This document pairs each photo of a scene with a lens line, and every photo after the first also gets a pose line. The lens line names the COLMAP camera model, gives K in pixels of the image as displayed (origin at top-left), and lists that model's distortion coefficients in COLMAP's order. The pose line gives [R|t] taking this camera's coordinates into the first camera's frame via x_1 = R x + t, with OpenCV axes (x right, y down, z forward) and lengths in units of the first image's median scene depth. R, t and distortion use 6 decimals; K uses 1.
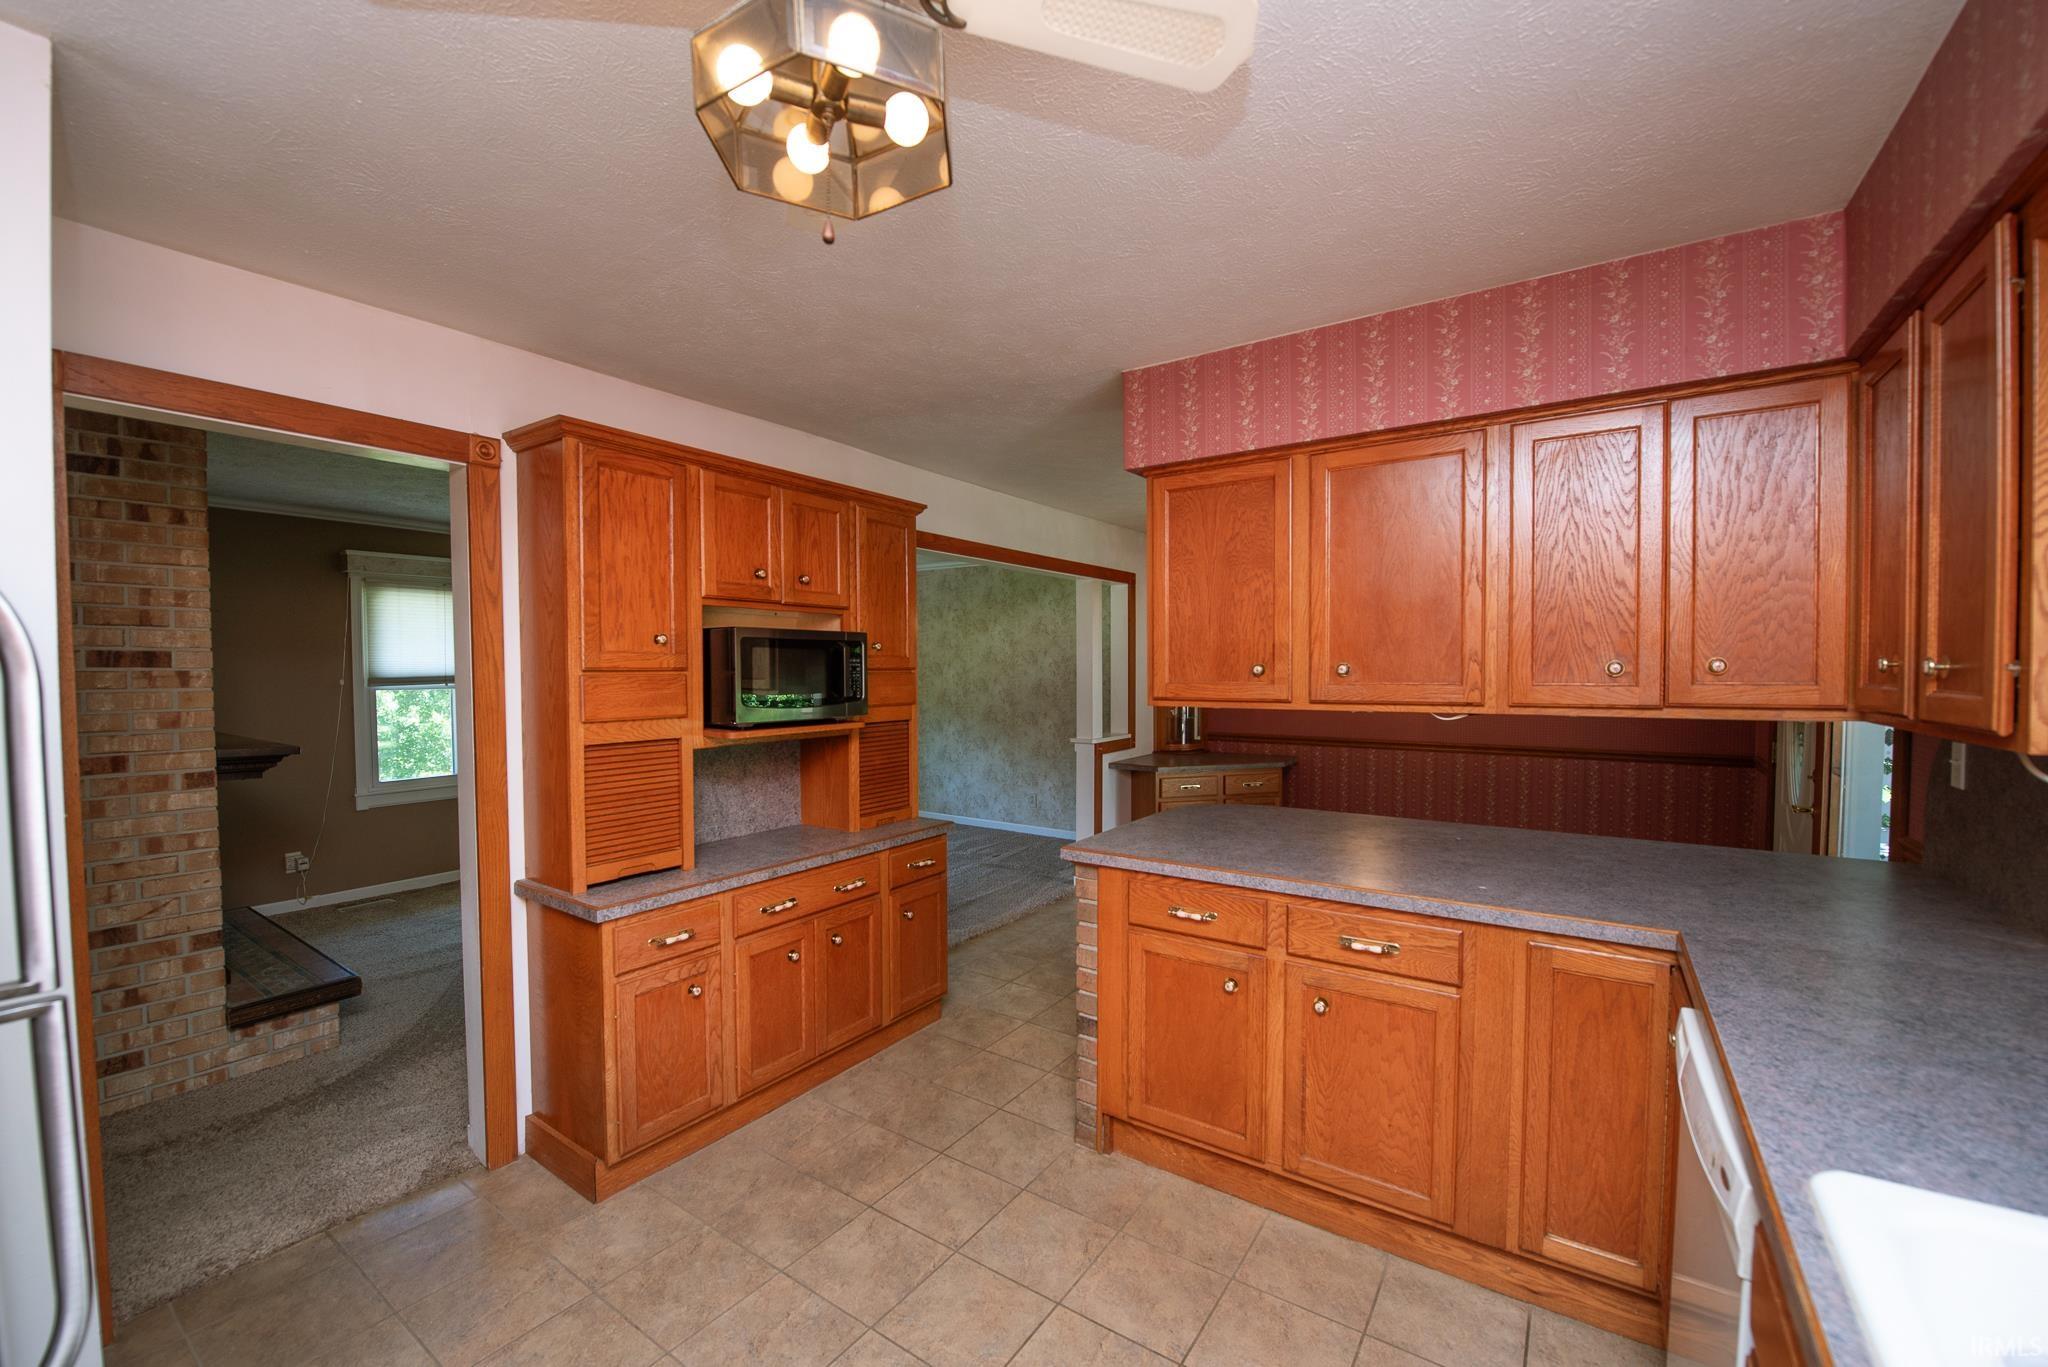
lens RADIAL K [[814.5, 0, 1021.2], [0, 814.5, 686.2], [0, 0, 1]] dist [-0.014856, -0.000885]
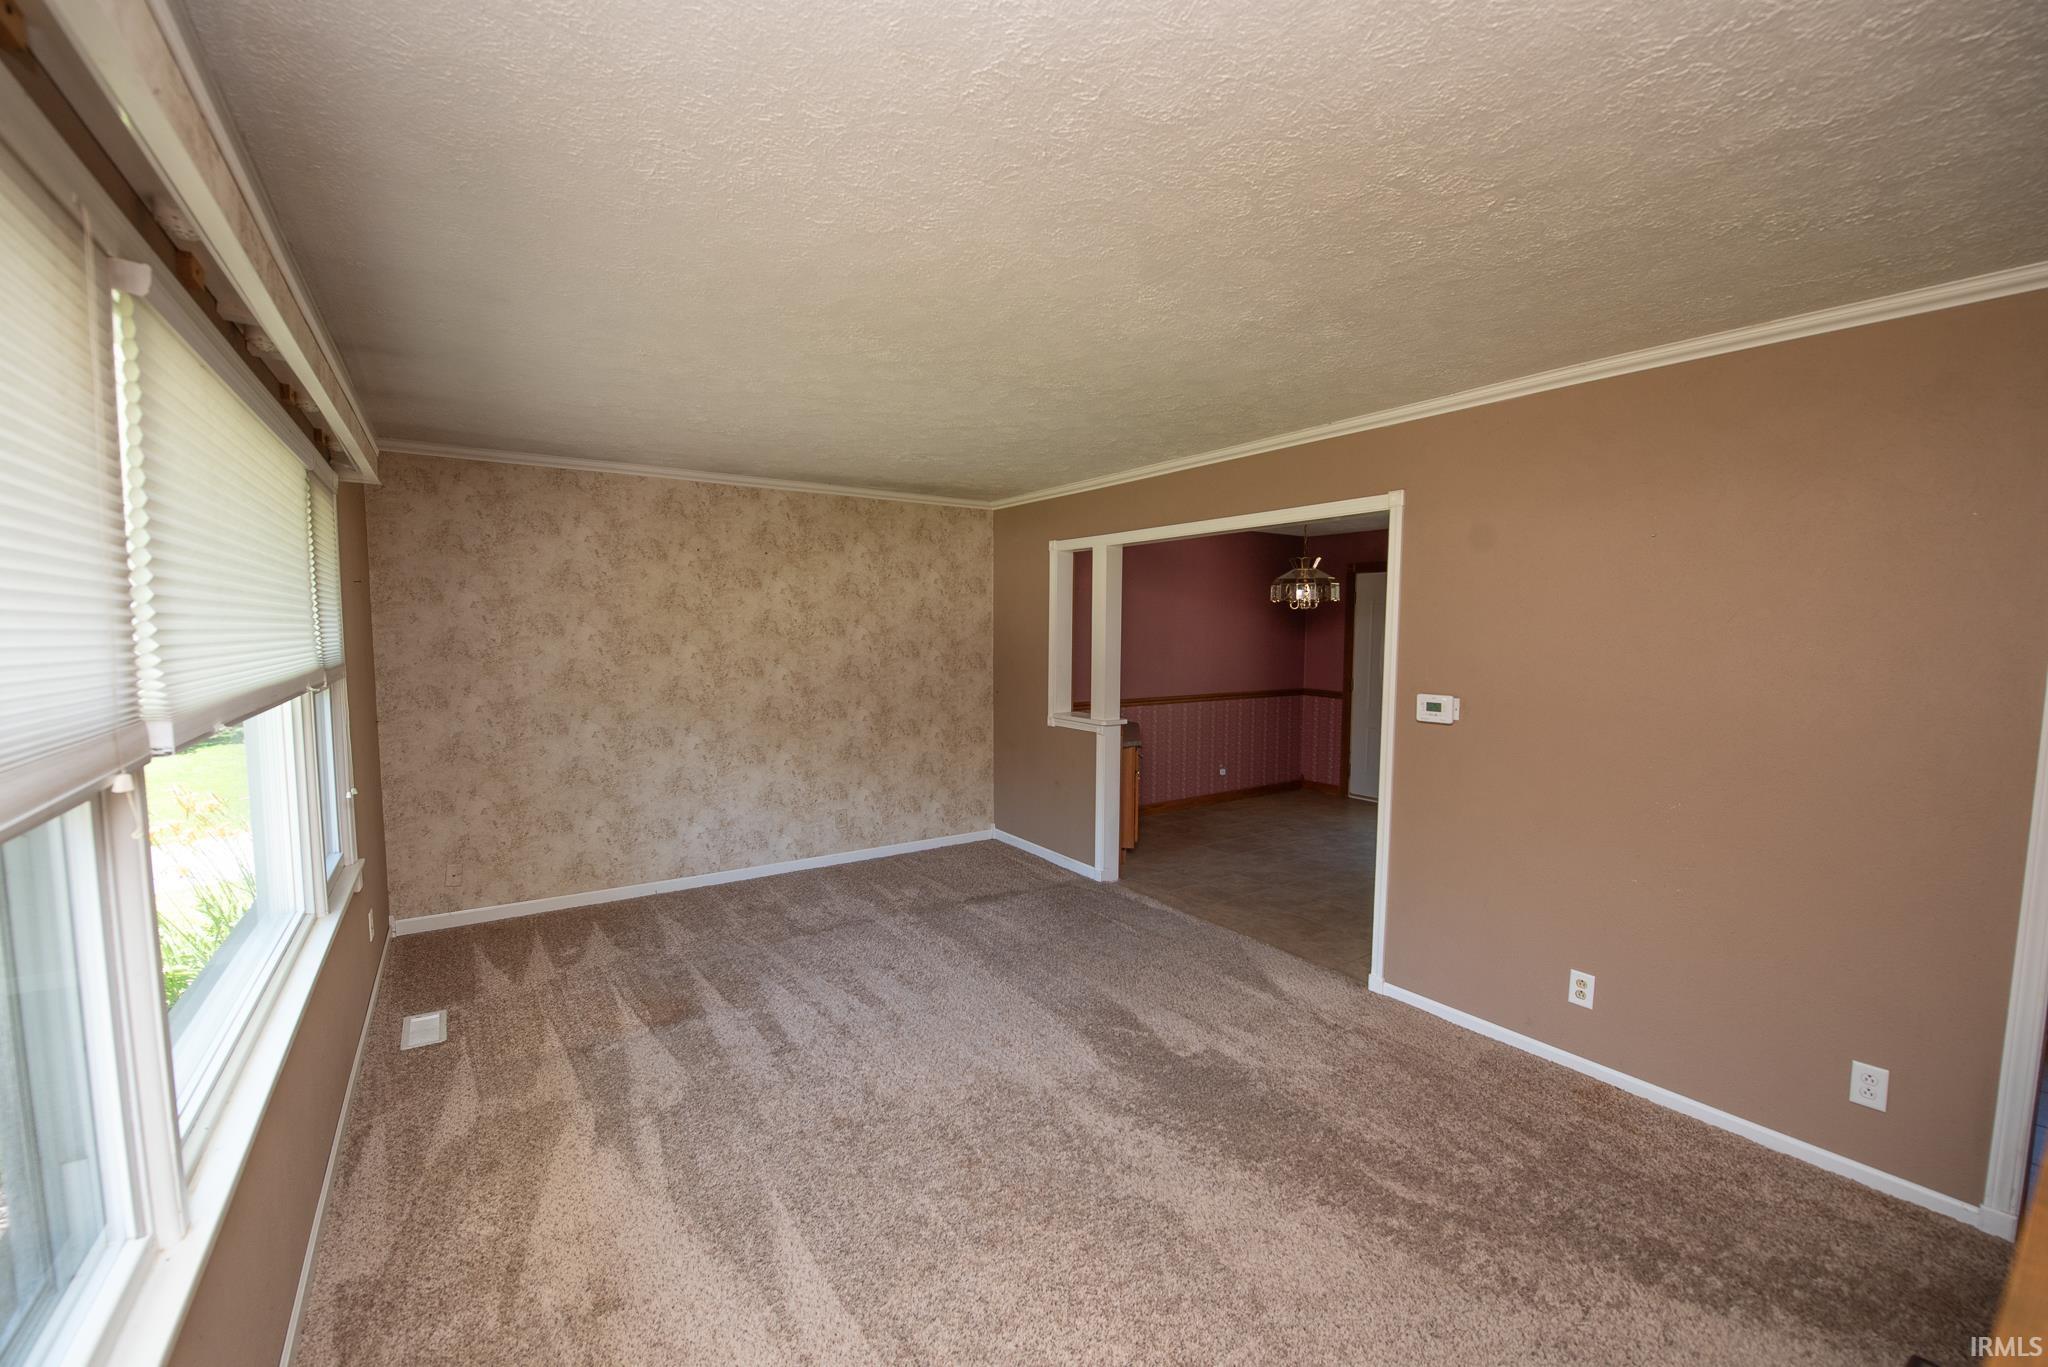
lens RADIAL K [[814.5, 0, 1029.8], [0, 814.5, 689.3], [0, 0, 1]] dist [-0.014856, -0.000885]
pose [[0.355332, -0.067776, 0.932280, -0.606537], [0.020926, 0.997695, 0.064556, -0.023030], [-0.934506, -0.003430, 0.355932, 0.567454]]
